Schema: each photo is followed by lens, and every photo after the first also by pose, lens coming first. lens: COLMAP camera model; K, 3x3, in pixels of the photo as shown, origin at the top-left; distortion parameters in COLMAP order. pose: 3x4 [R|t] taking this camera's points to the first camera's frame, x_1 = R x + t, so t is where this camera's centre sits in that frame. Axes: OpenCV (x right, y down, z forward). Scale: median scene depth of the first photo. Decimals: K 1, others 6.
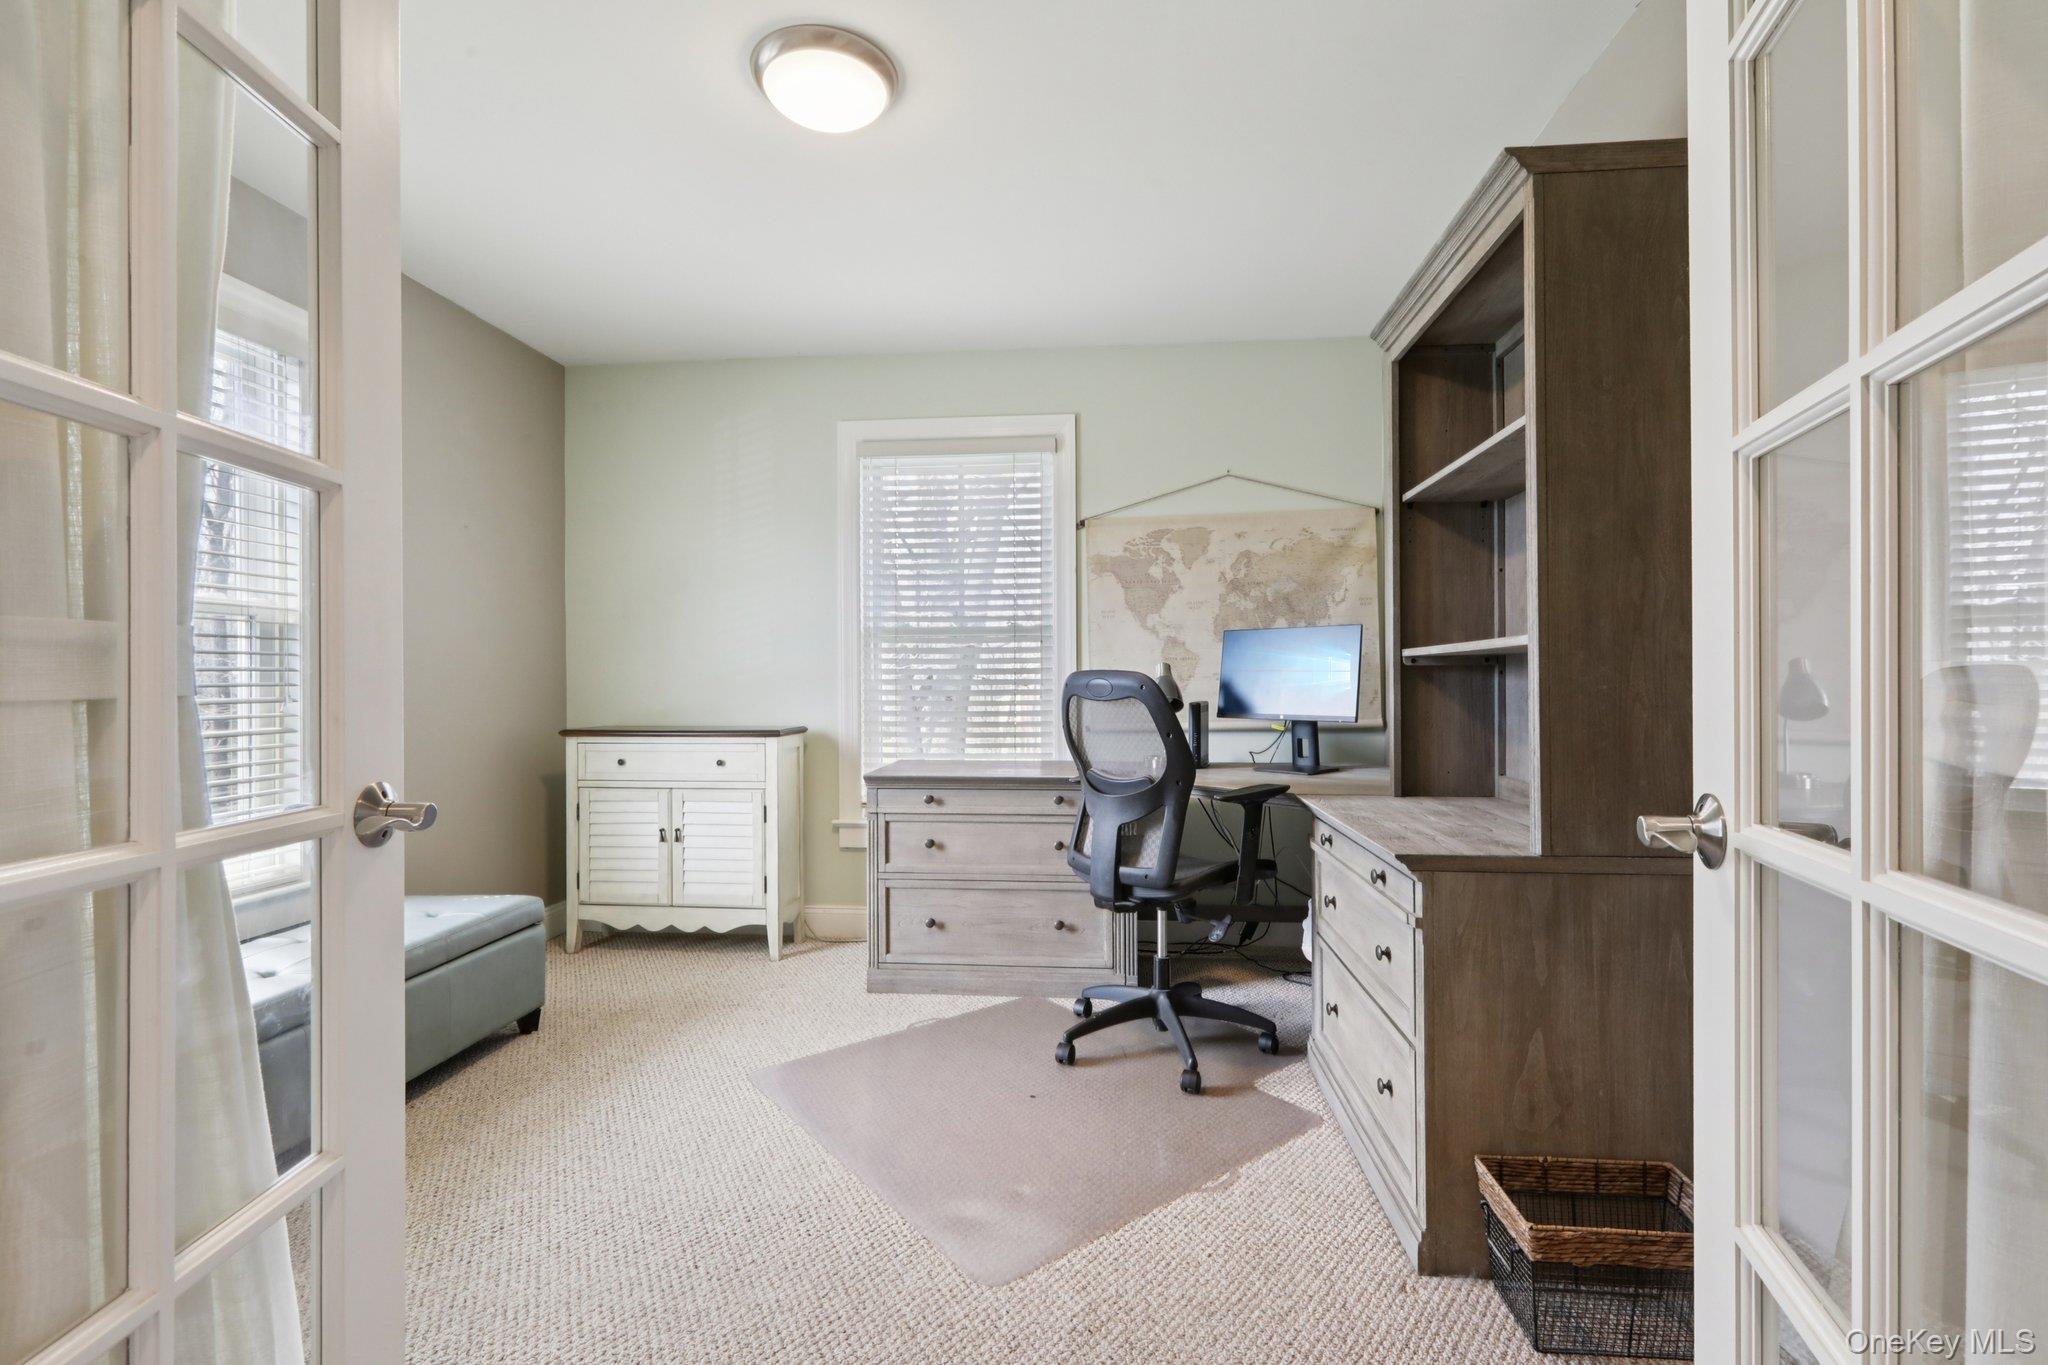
lens RADIAL K [[926.9, 0, 1022.6], [0, 926.9, 684.9], [0, 0, 1]] dist [0.000565, 0.001030]
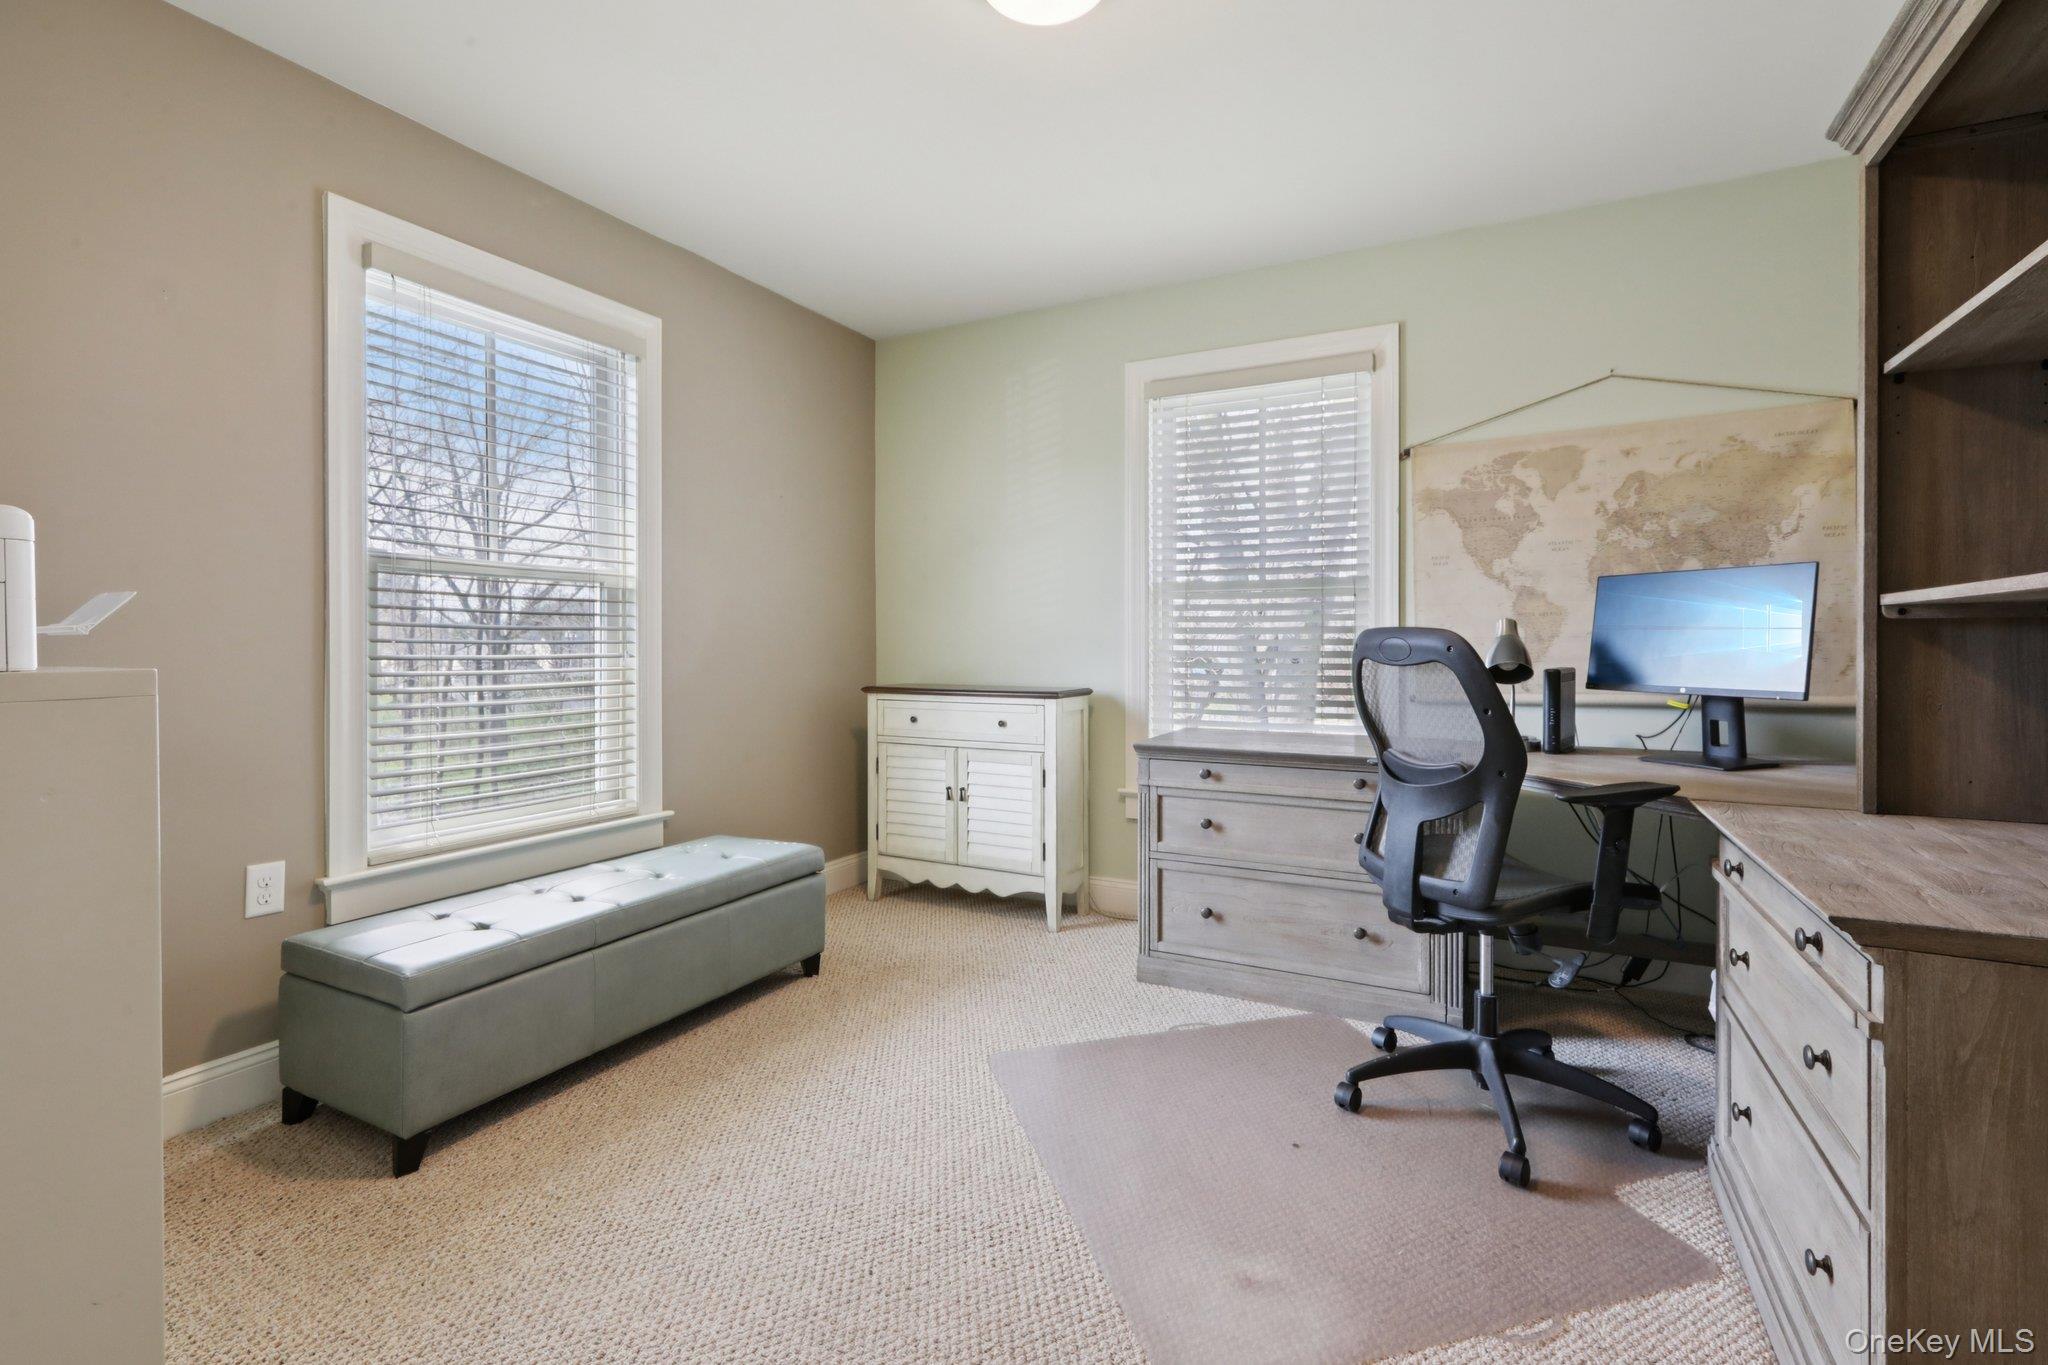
lens RADIAL K [[926.9, 0, 1013.7], [0, 926.9, 650.2], [0, 0, 1]] dist [0.000565, 0.001030]
pose [[0.923250, 0.006368, -0.384148, 0.079403], [-0.004647, 0.999975, 0.005410, 0.001085], [0.384172, -0.003209, 0.923256, 0.124193]]
